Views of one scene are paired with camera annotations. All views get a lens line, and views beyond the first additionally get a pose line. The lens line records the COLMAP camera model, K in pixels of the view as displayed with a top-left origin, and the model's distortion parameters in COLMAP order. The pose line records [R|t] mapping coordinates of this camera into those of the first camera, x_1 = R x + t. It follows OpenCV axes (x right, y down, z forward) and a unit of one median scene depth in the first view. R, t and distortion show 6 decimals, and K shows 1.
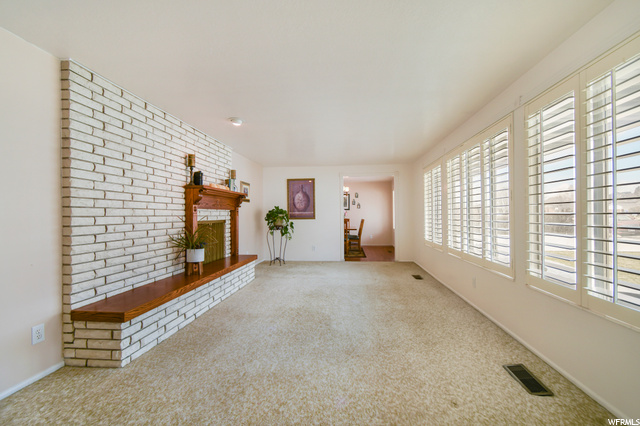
lens RADIAL K [[287.8, 0, 318.7], [0, 287.8, 216.1], [0, 0, 1]] dist [0.027971, -0.019561]
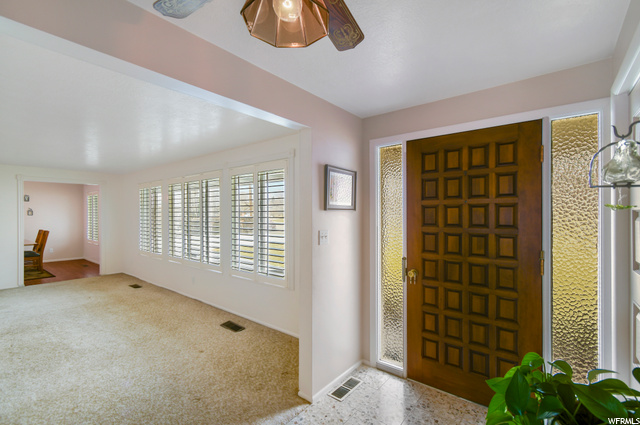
lens RADIAL K [[287.8, 0, 318.7], [0, 287.8, 215.6], [0, 0, 1]] dist [0.027971, -0.019561]
pose [[0.549932, 0.001811, 0.835208, -0.293814], [0.001578, 0.999994, -0.003208, -0.075437], [-0.835208, 0.003082, 0.549925, -0.262923]]
